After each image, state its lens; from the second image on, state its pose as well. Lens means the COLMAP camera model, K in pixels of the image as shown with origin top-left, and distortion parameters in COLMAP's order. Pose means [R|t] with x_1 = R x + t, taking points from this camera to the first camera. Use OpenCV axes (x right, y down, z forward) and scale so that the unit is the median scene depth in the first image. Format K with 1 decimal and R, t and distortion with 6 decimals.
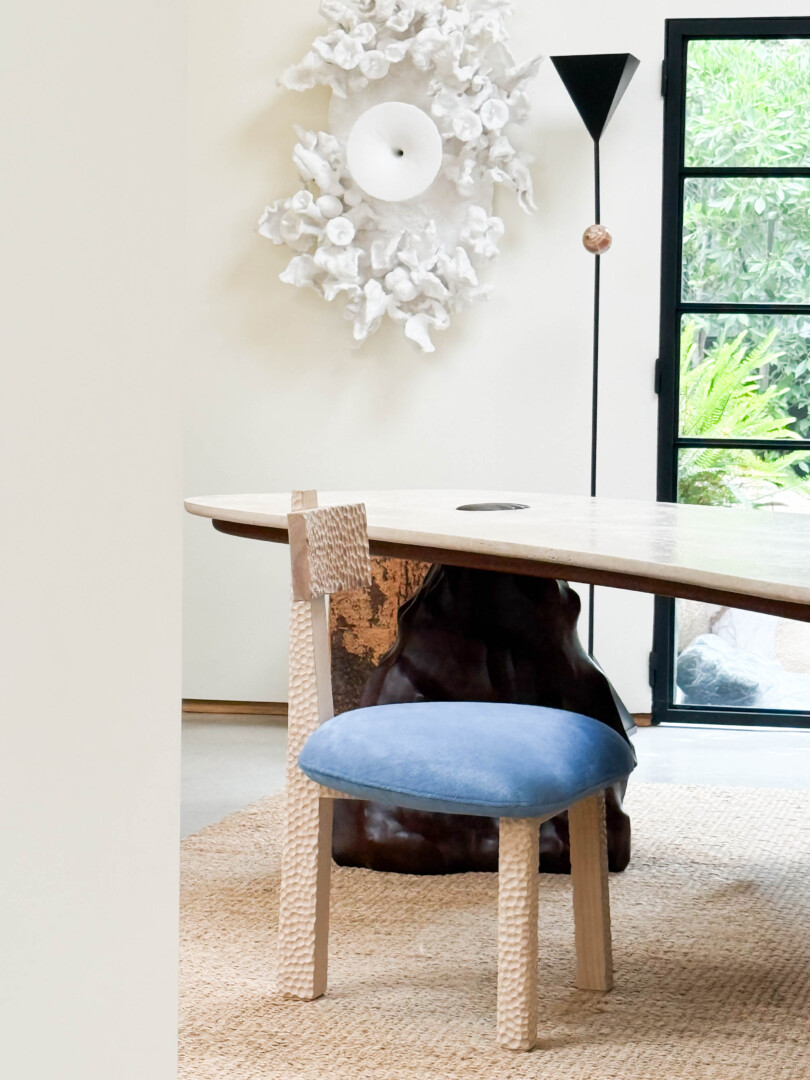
lens RADIAL K [[2777.4, 0, 382.4], [0, 2777.4, 542.0], [0, 0, 1]] dist [0.116716, 0.000000]
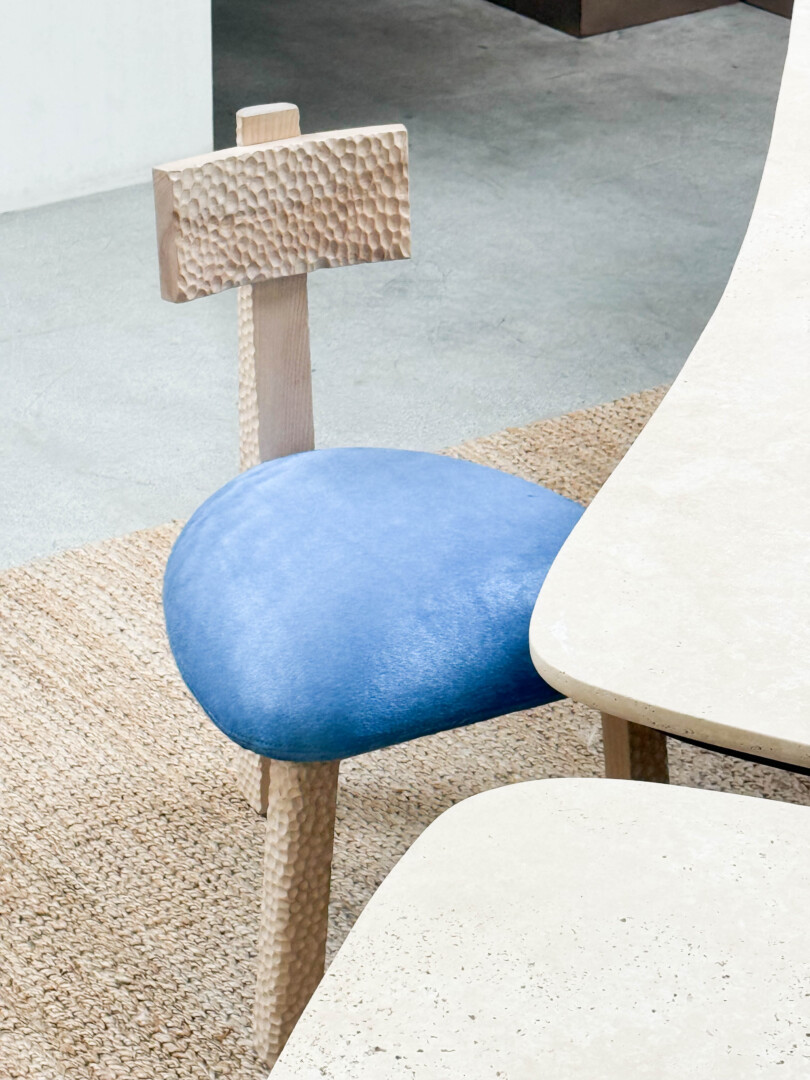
lens RADIAL K [[2777.4, 0, 411.7], [0, 2777.4, 538.5], [0, 0, 1]] dist [0.116716, 0.000000]
pose [[0.790079, 0.279835, -0.545406, 0.371845], [-0.061713, 0.921514, 0.383410, -0.174052], [0.609890, -0.269265, 0.745339, 0.520185]]
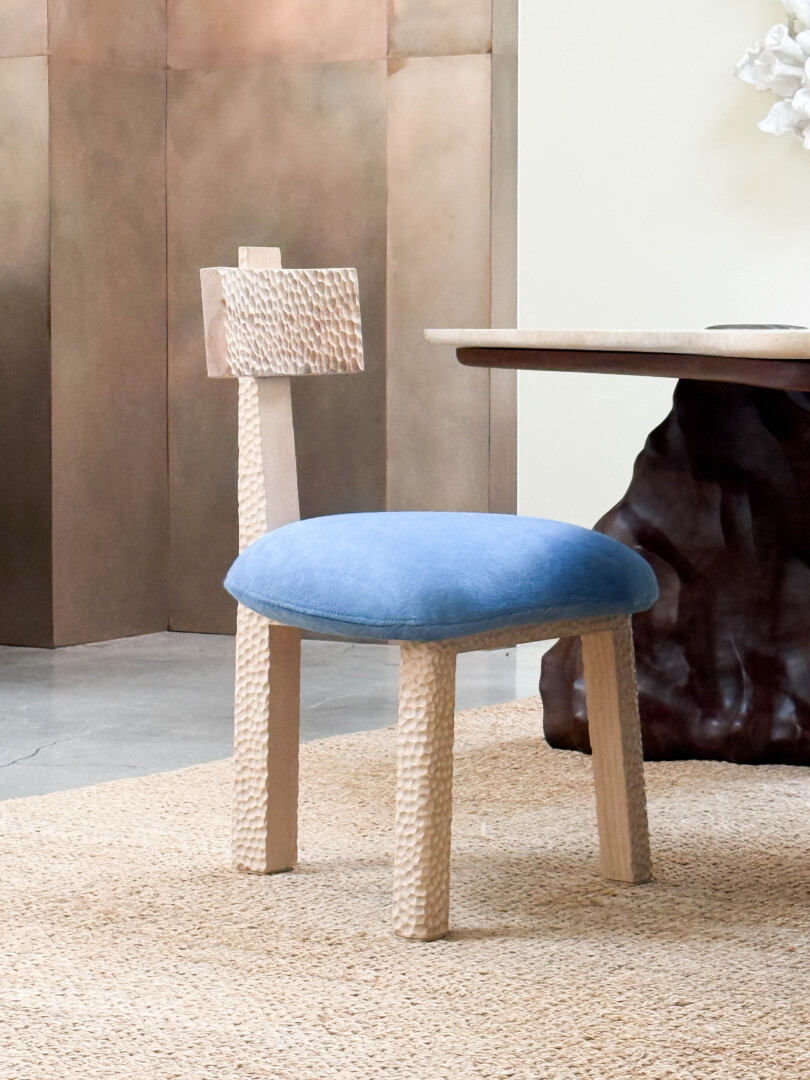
lens RADIAL K [[2777.4, 0, 450.0], [0, 2777.4, 518.6], [0, 0, 1]] dist [0.116716, 0.000000]
pose [[0.957146, 0.013020, -0.289312, 0.262039], [-0.012115, 0.999915, 0.004920, 0.055964], [0.289351, -0.001204, 0.957222, 0.236568]]
